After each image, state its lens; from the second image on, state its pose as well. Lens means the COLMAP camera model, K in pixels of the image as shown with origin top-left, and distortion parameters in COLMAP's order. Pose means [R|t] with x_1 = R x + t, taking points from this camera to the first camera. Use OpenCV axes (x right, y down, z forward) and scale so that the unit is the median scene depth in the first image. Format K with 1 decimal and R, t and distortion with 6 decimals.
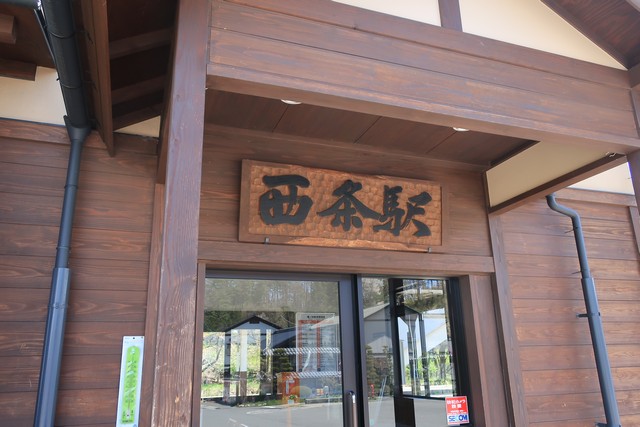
lens RADIAL K [[500.9, 0, 316.8], [0, 500.9, 213.8], [0, 0, 1]] dist [0.000121, -0.000528]
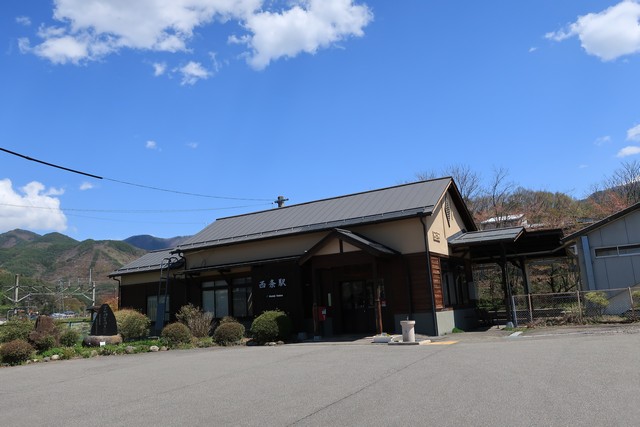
lens RADIAL K [[500.9, 0, 325.5], [0, 500.9, 214.1], [0, 0, 1]] dist [0.000121, -0.000528]
pose [[0.642407, -0.153252, -0.750884, 4.190840], [0.258465, 0.965722, 0.024027, -0.843937], [0.721463, -0.209512, 0.659997, -2.864891]]
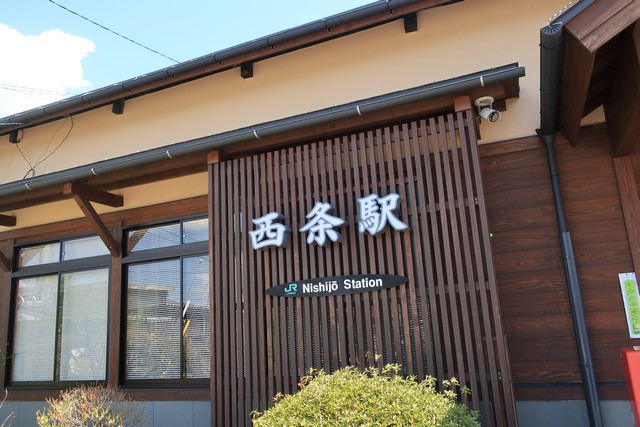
lens RADIAL K [[500.9, 0, 320.8], [0, 500.9, 216.1], [0, 0, 1]] dist [0.000121, -0.000528]
pose [[0.730864, -0.163424, -0.662669, -0.036064], [0.232782, 0.972382, 0.016933, -0.102757], [0.641600, -0.166633, 0.748721, -0.440376]]
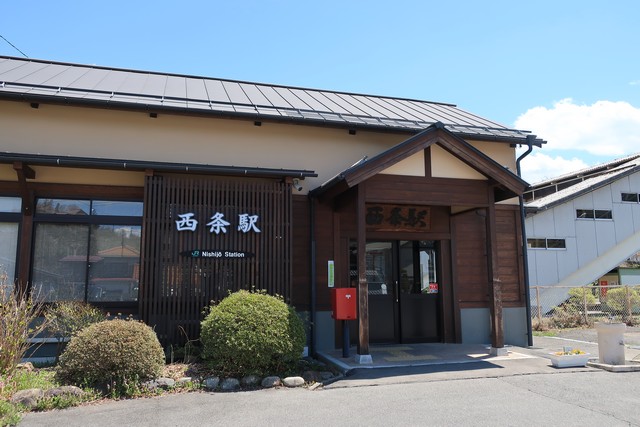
lens RADIAL K [[500.9, 0, 319.1], [0, 500.9, 214.1], [0, 0, 1]] dist [0.000121, -0.000528]
pose [[0.997455, 0.010274, -0.070560, -0.174551], [0.000111, 0.989340, 0.145623, -0.451282], [0.071304, -0.145261, 0.986821, -1.854282]]
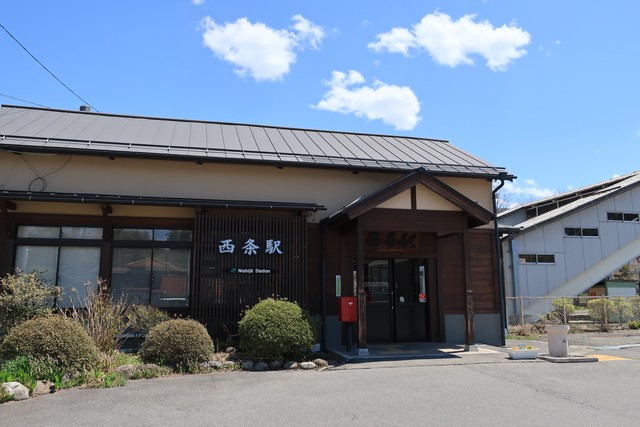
lens RADIAL K [[500.9, 0, 319.9], [0, 500.9, 216.5], [0, 0, 1]] dist [0.000121, -0.000528]
pose [[0.994169, 0.005763, -0.107678, -0.057940], [0.008151, 0.991698, 0.128331, -0.643786], [0.107523, -0.128460, 0.985868, -2.536356]]
